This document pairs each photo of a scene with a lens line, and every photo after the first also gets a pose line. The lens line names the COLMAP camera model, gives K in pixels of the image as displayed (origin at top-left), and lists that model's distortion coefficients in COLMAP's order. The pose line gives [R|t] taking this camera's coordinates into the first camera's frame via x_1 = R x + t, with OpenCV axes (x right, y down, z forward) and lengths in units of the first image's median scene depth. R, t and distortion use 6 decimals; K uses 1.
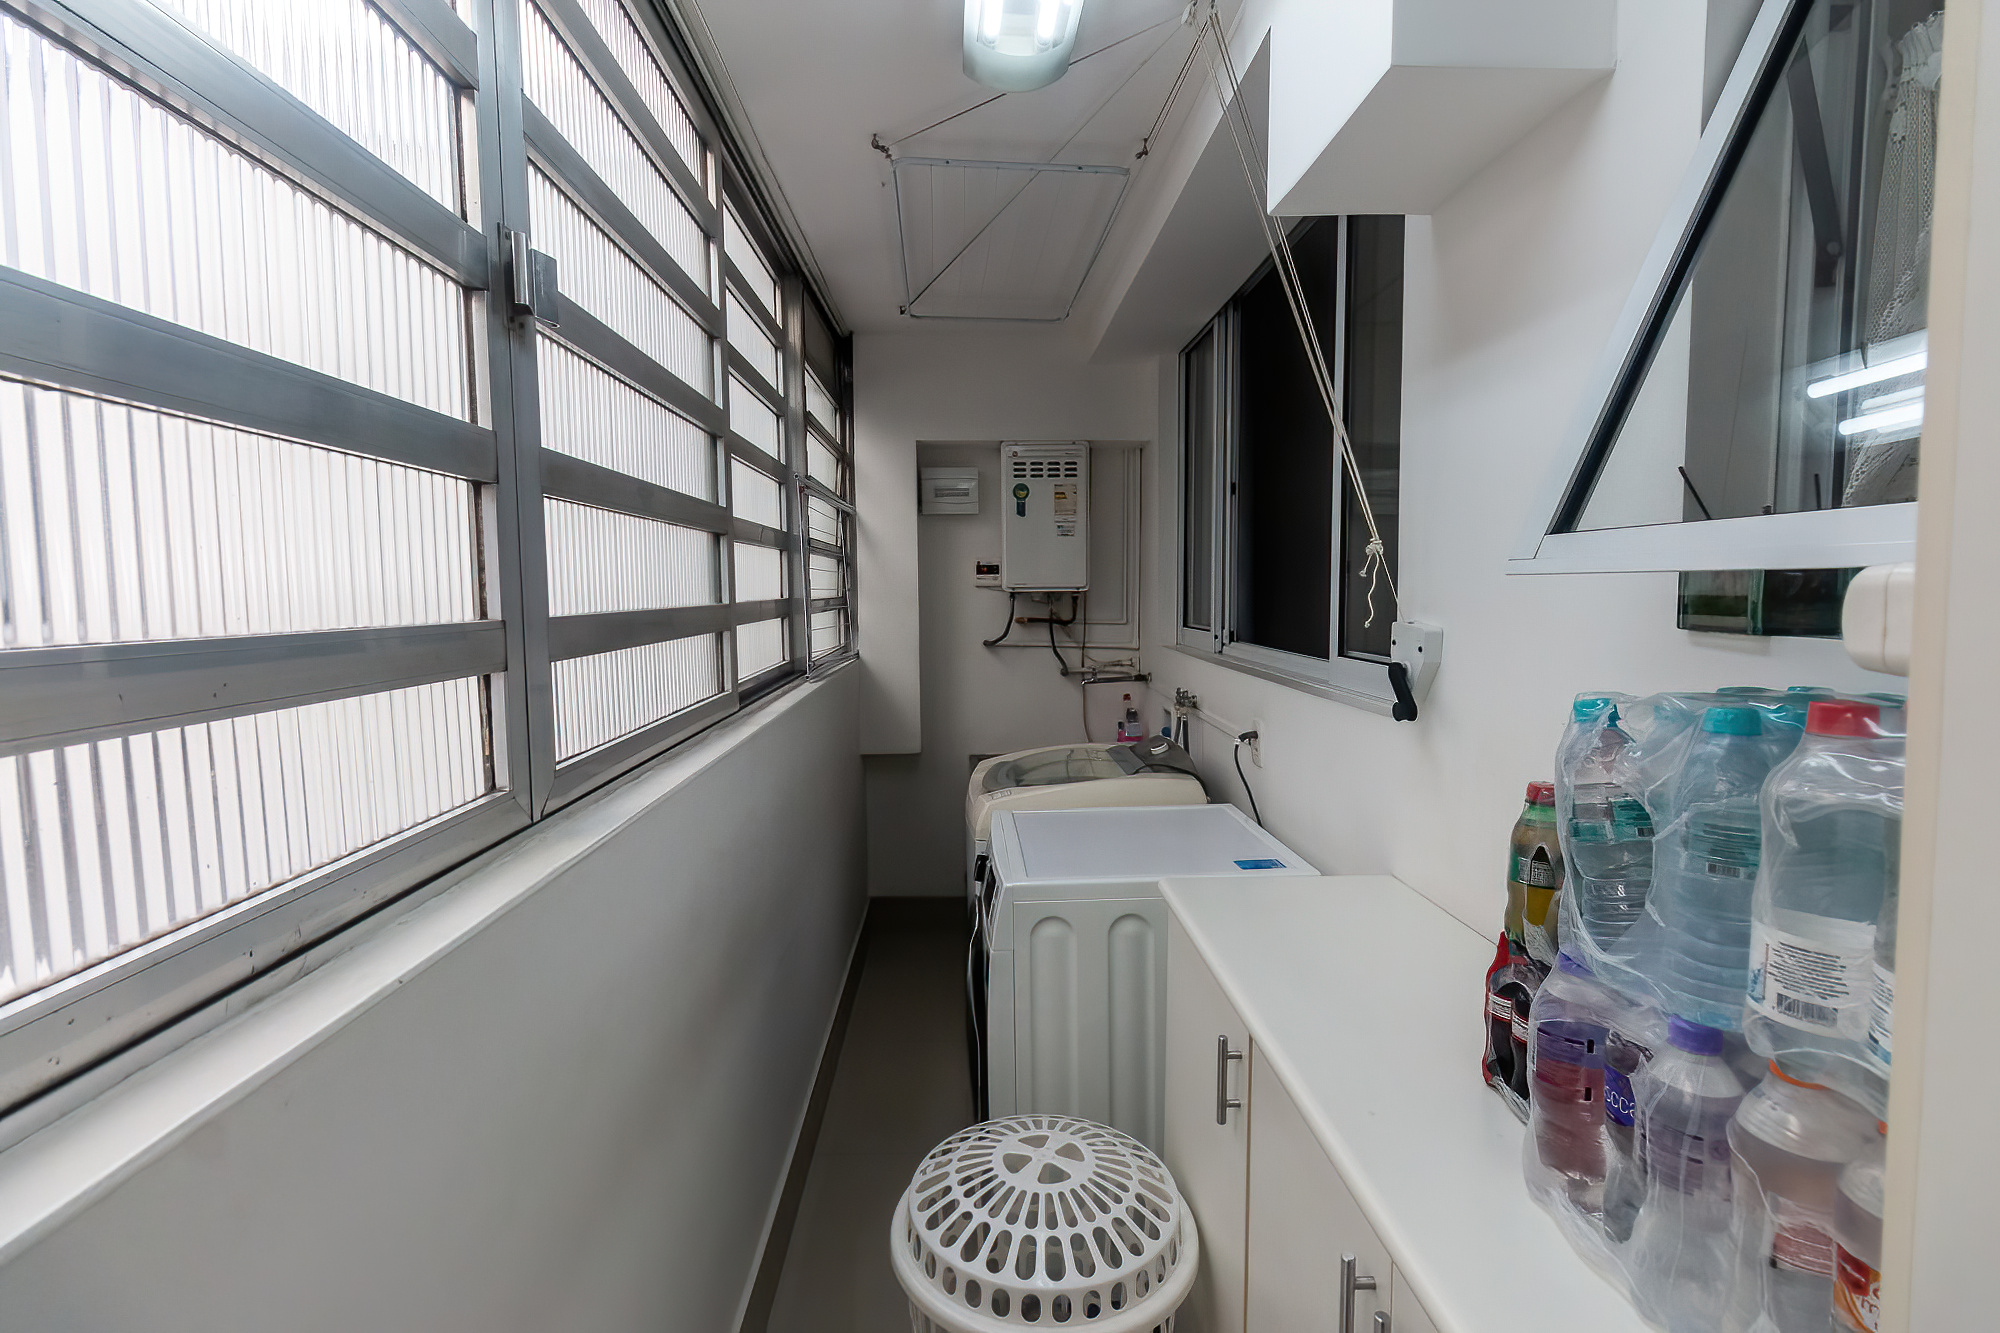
lens RADIAL K [[932.8, 0, 999.5], [0, 932.8, 647.1], [0, 0, 1]] dist [0.002006, -0.000547]
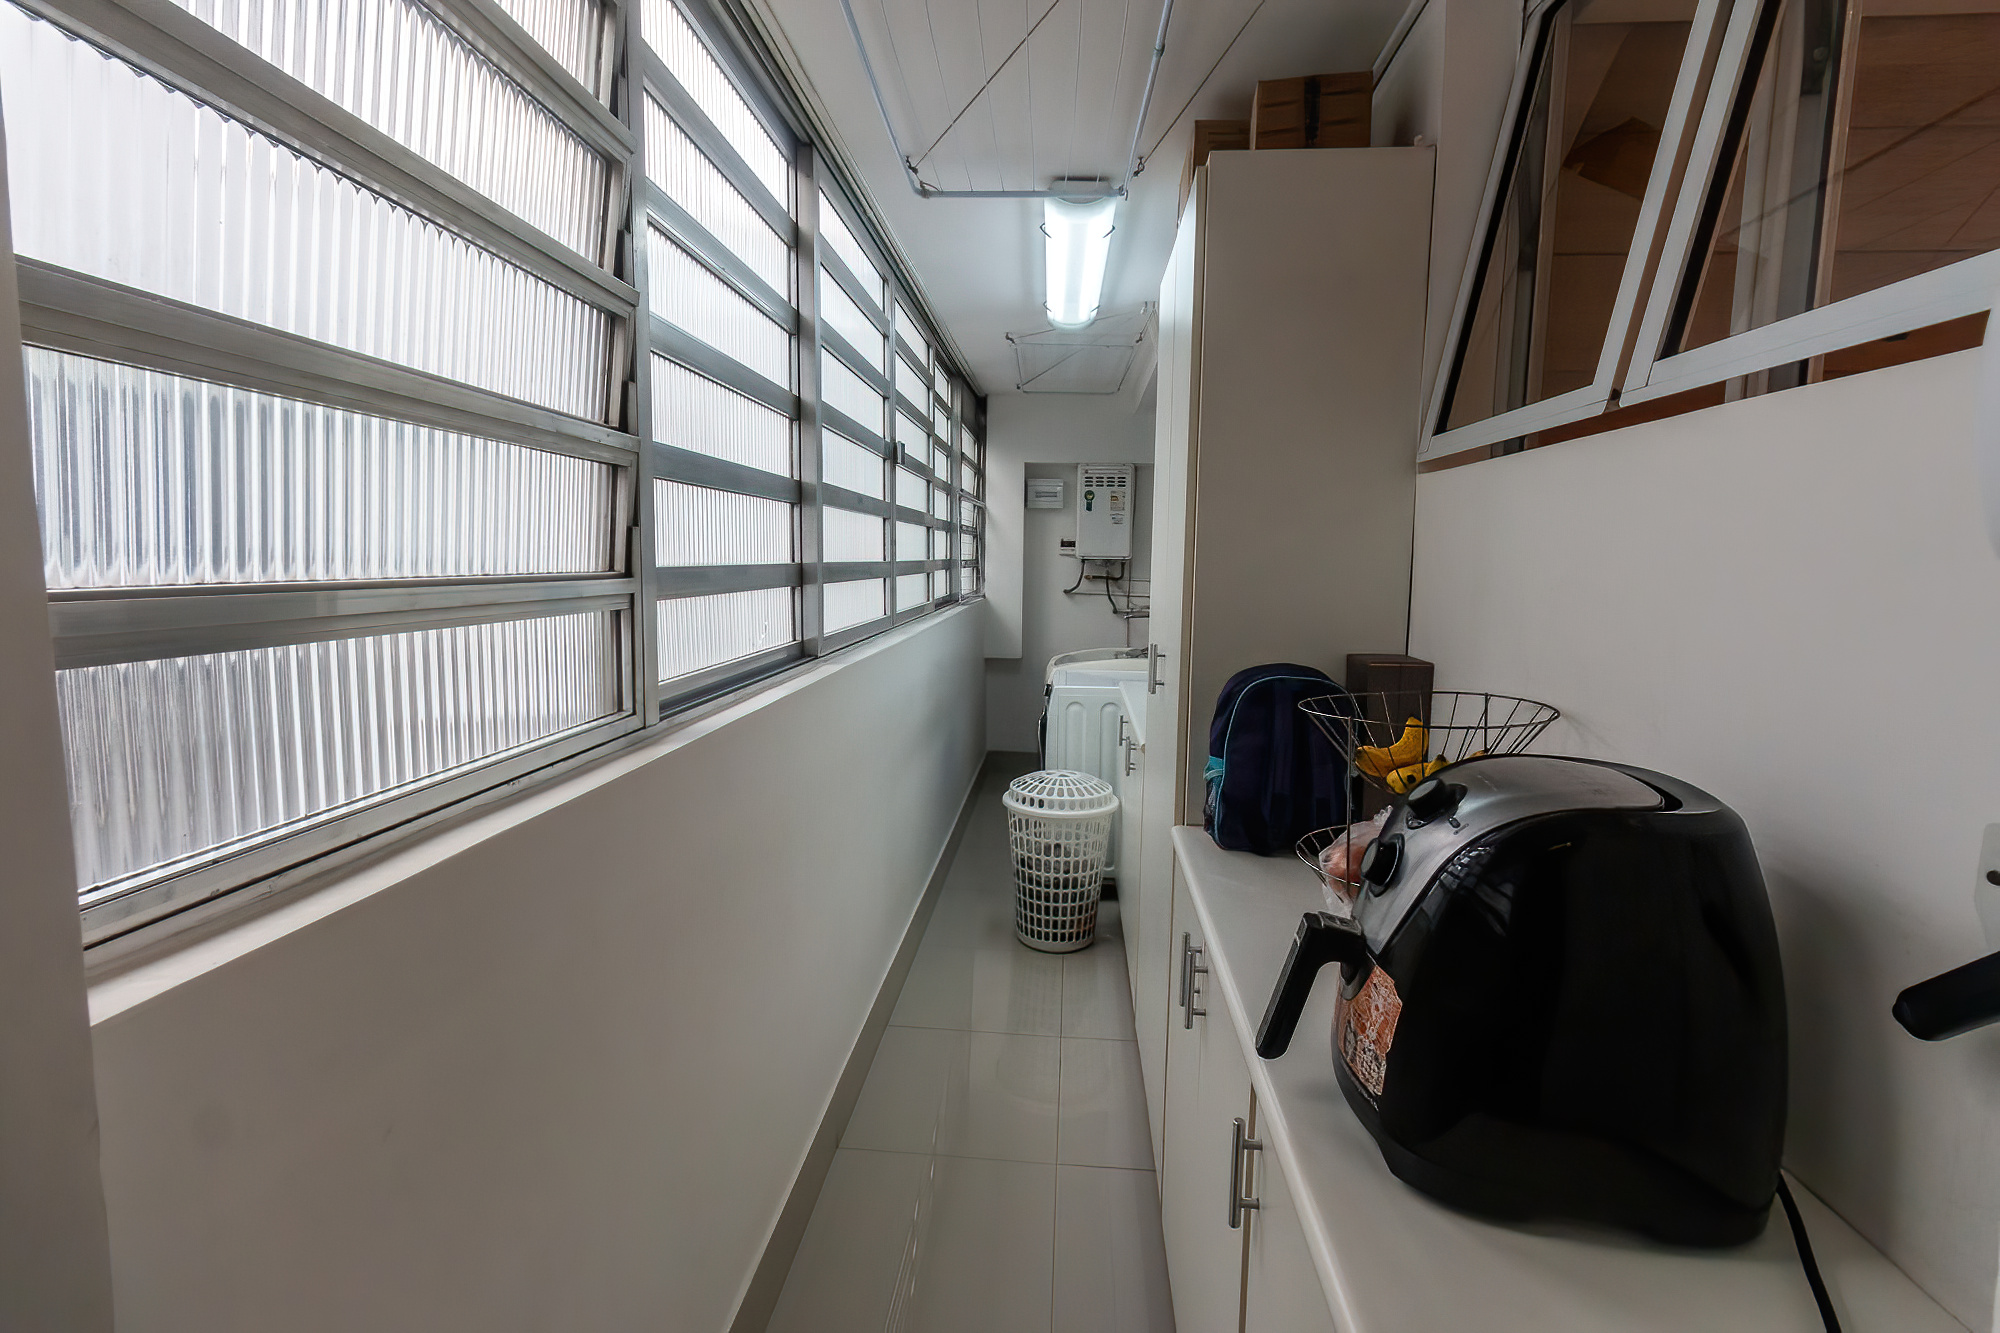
lens RADIAL K [[935.4, 0, 1006.4], [0, 935.4, 655.7], [0, 0, 1]] dist [0.001245, 0.000121]
pose [[0.993793, 0.034012, -0.105914, 0.060476], [-0.029502, 0.998602, 0.043854, 0.039936], [0.107258, -0.040457, 0.993408, -0.606964]]
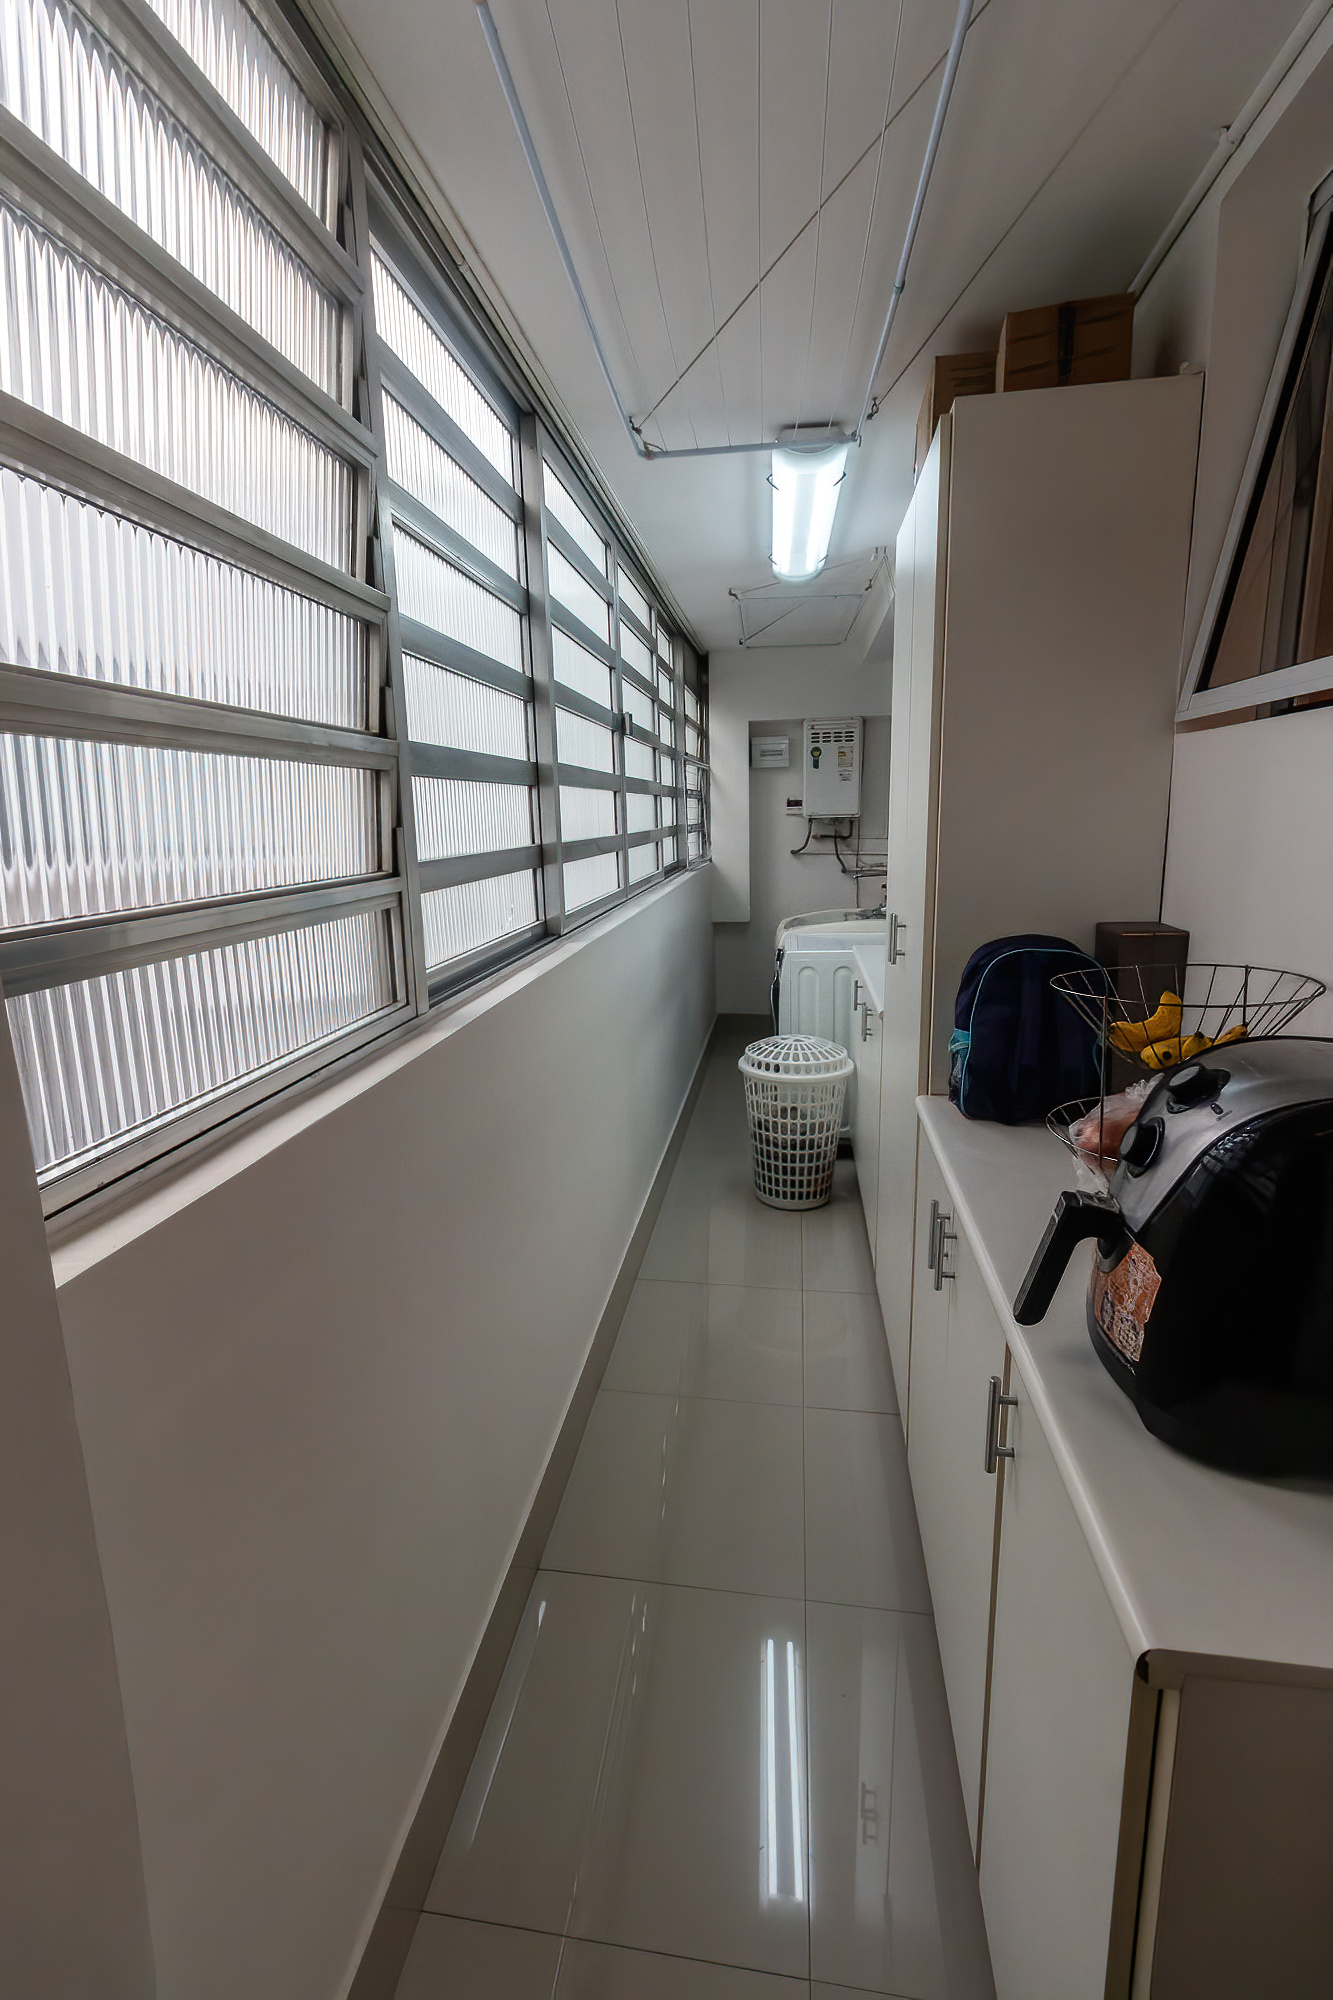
lens RADIAL K [[932.8, 0, 645.1], [0, 932.8, 1005.6], [0, 0, 1]] dist [0.002006, -0.000547]
pose [[0.981218, 0.020694, -0.191788, 0.050401], [0.006866, 0.989853, 0.141932, 0.028309], [0.192779, -0.140583, 0.971119, -0.621359]]
